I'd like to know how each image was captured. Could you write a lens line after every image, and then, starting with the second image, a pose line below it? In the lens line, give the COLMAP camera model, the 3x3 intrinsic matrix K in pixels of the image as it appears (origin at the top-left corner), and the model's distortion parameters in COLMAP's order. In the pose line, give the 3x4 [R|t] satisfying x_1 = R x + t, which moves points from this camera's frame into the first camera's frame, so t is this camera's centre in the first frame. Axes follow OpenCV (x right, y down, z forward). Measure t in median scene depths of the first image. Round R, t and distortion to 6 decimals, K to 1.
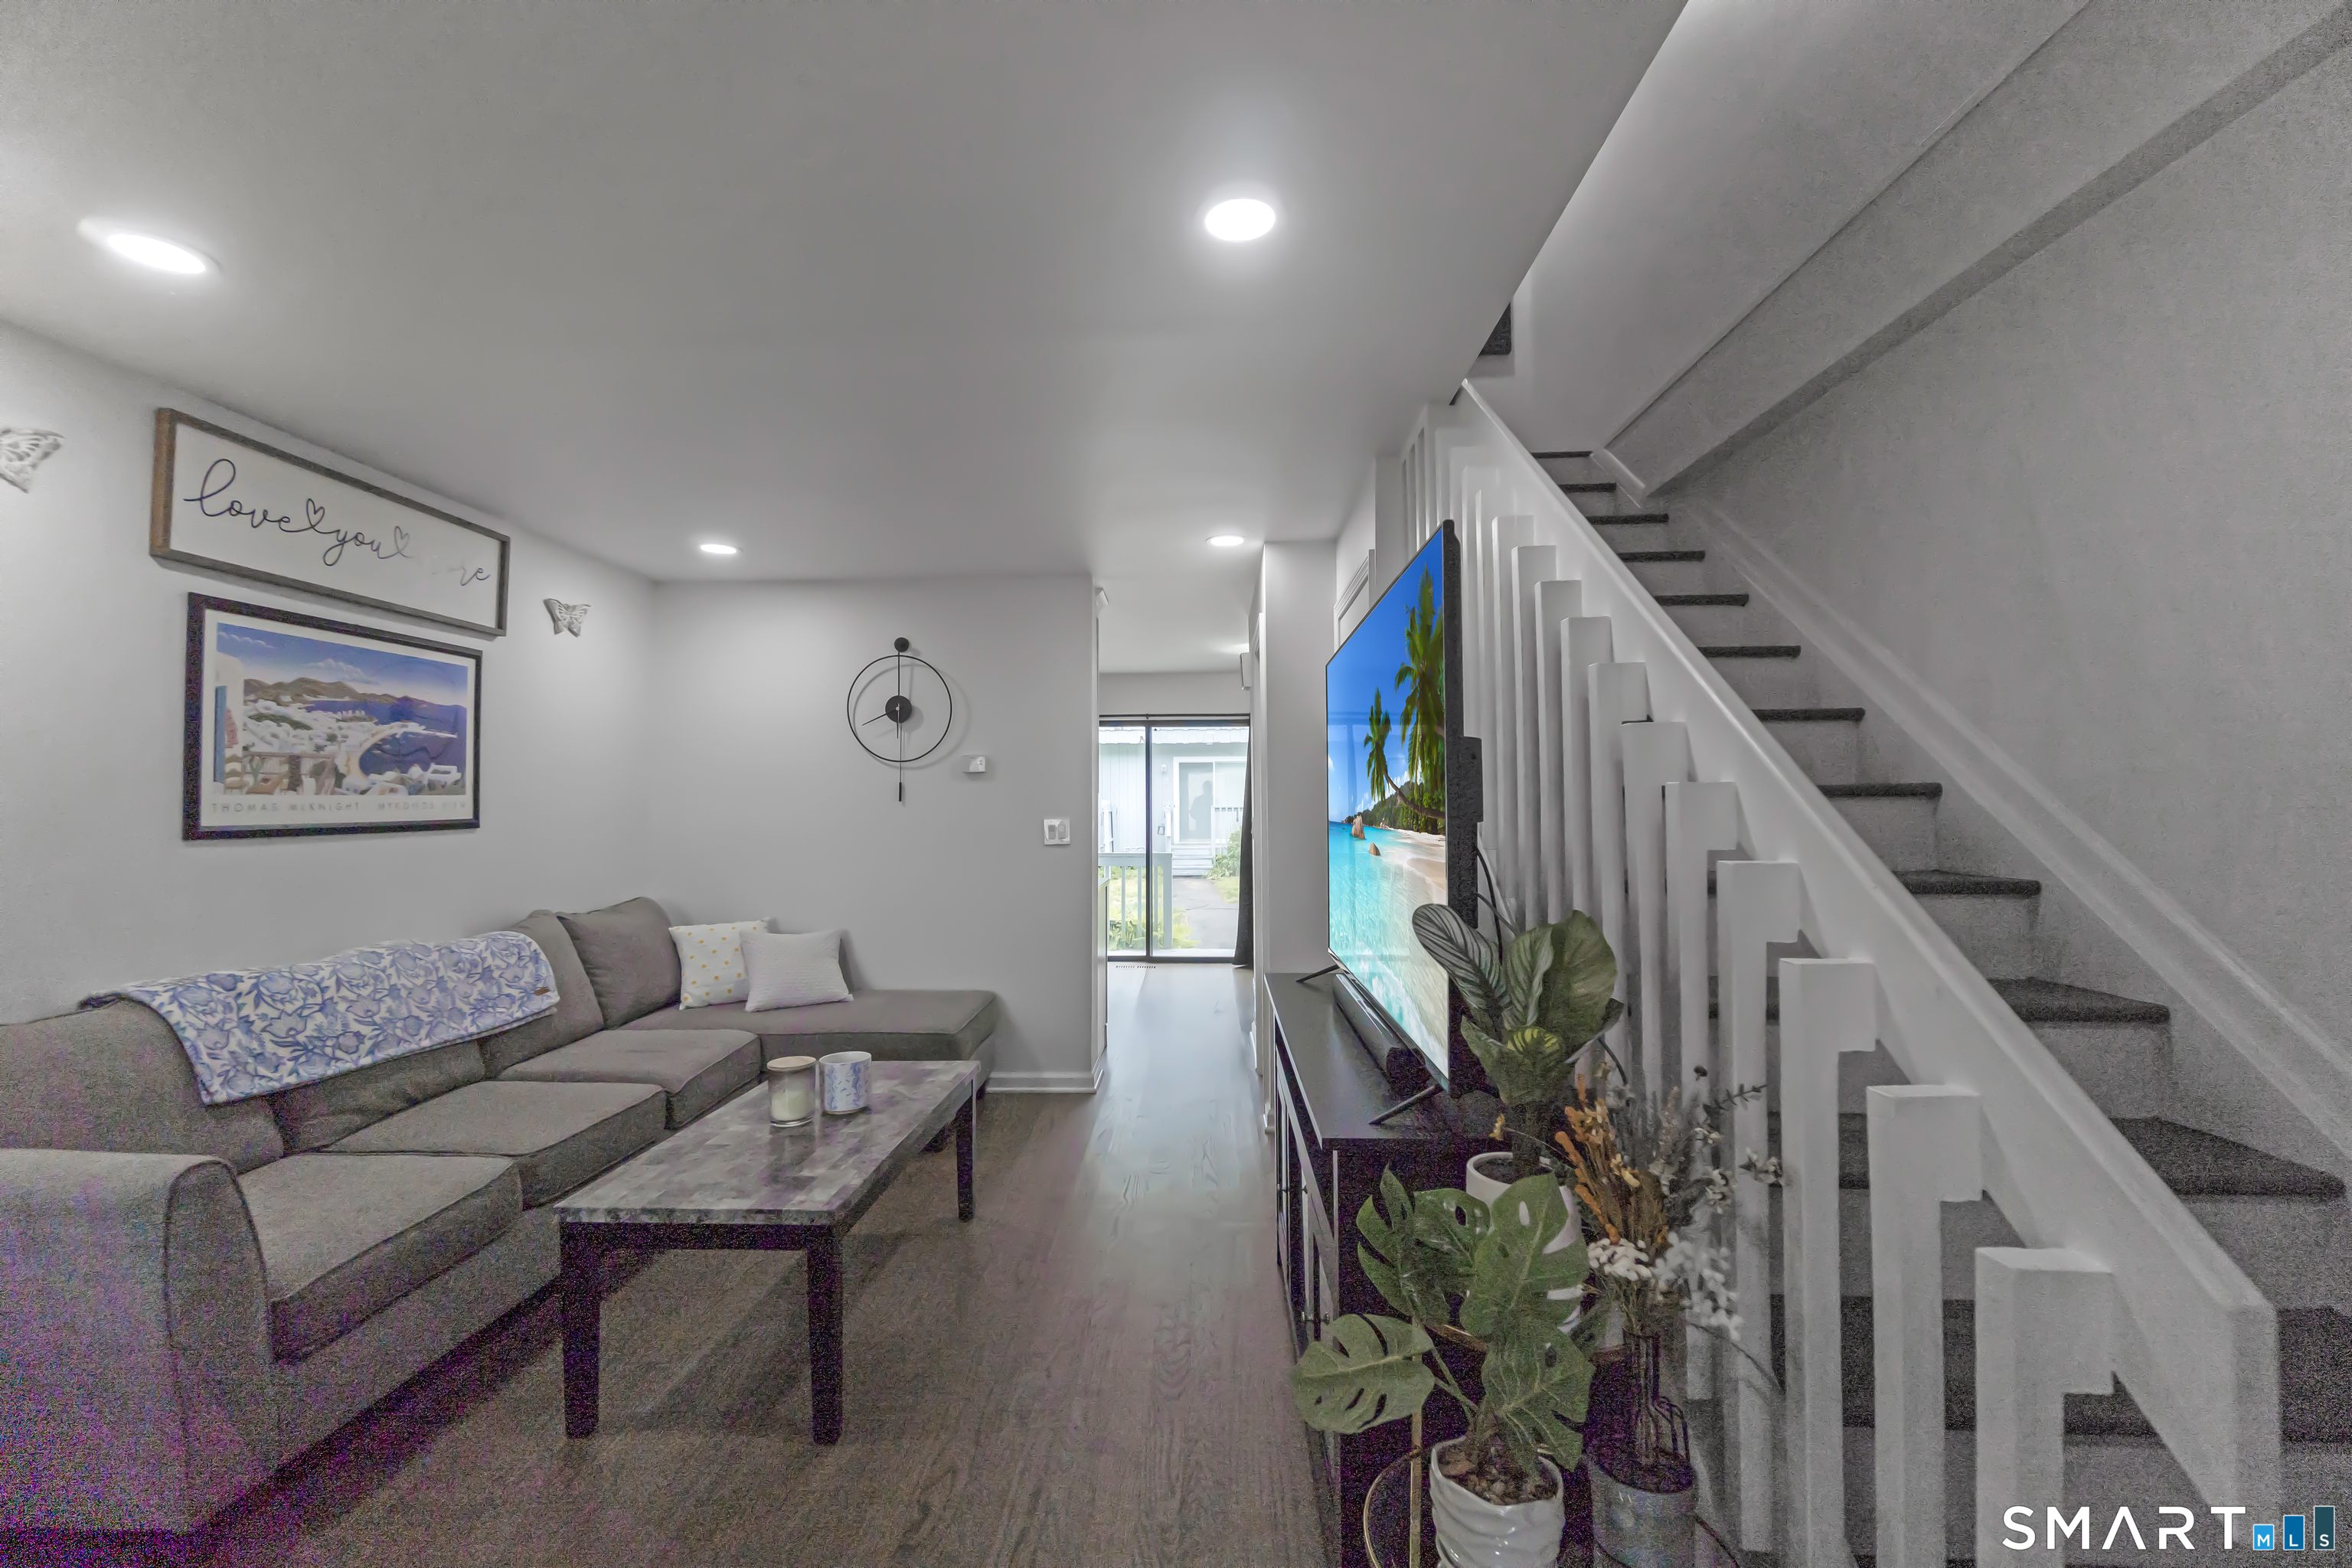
lens RADIAL K [[998.8, 0, 1168.8], [0, 998.8, 784.3], [0, 0, 1]] dist [-0.003985, 0.000048]
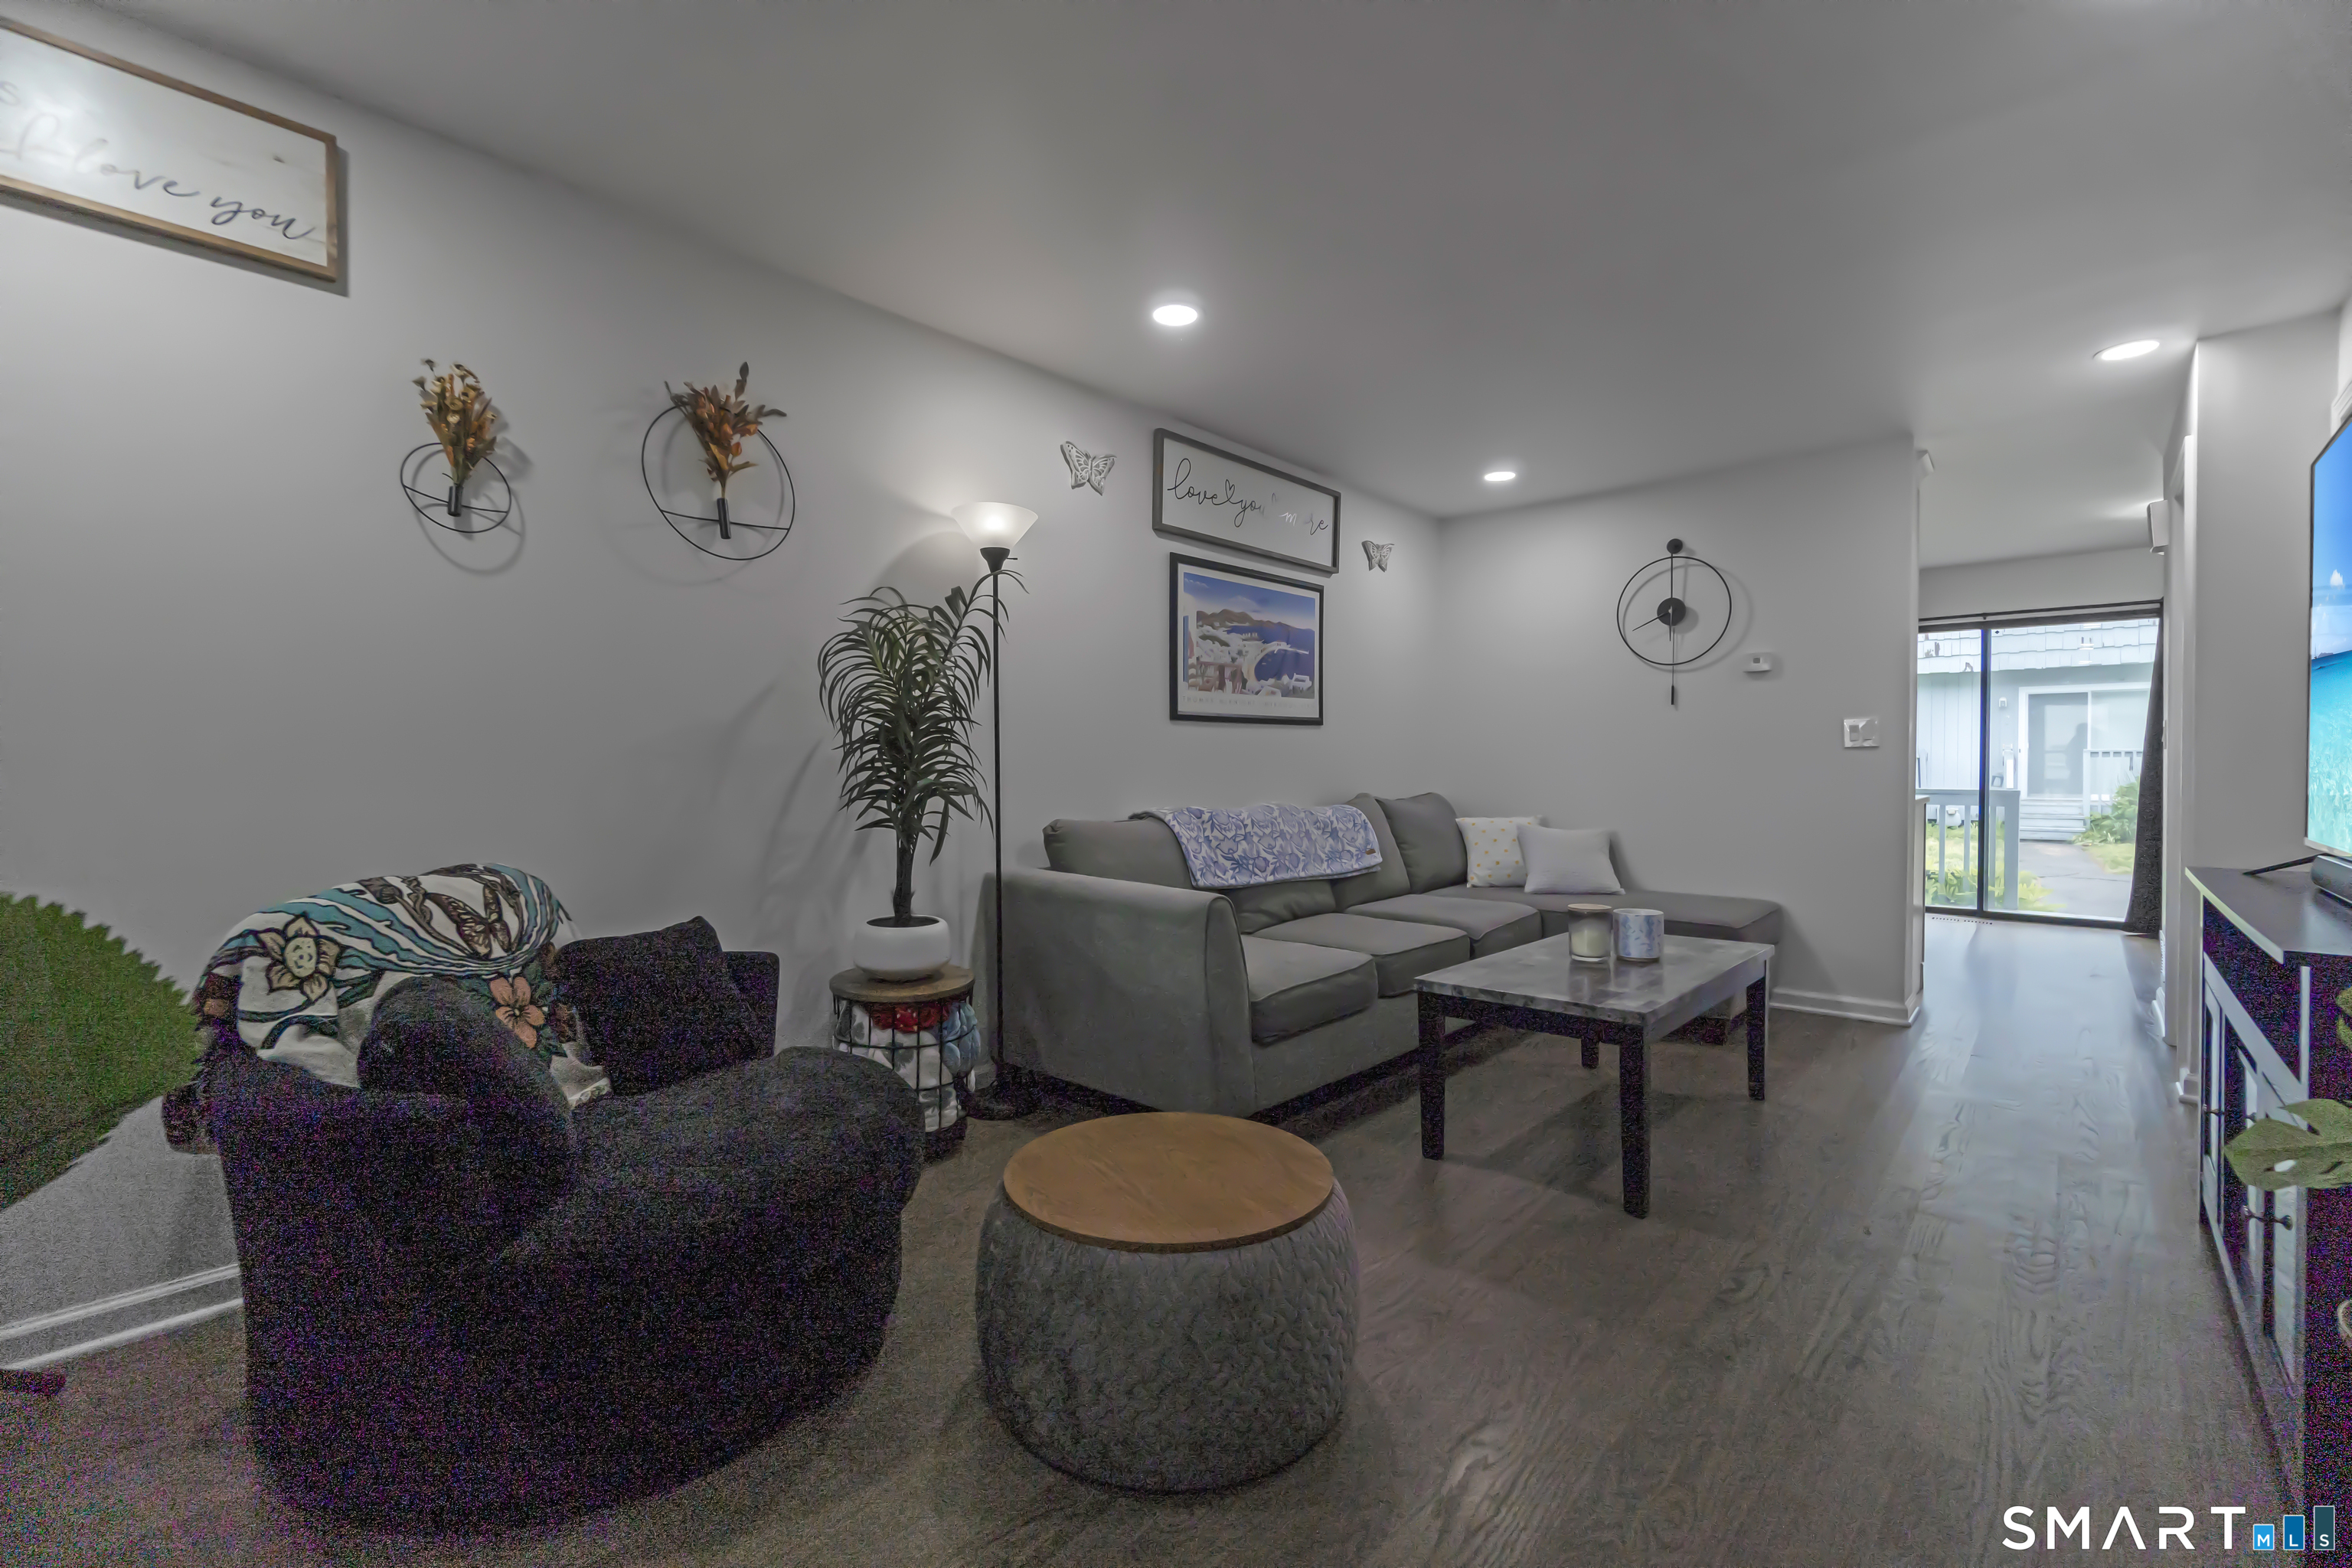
lens RADIAL K [[1013.4, 0, 1176.0], [0, 1013.4, 784.0], [0, 0, 1]] dist [-0.002273, 0.003110]
pose [[0.773659, 0.013794, -0.633453, -0.015374], [0.010074, 0.999369, 0.034066, 0.078982], [0.633523, -0.032737, 0.773031, -0.135011]]
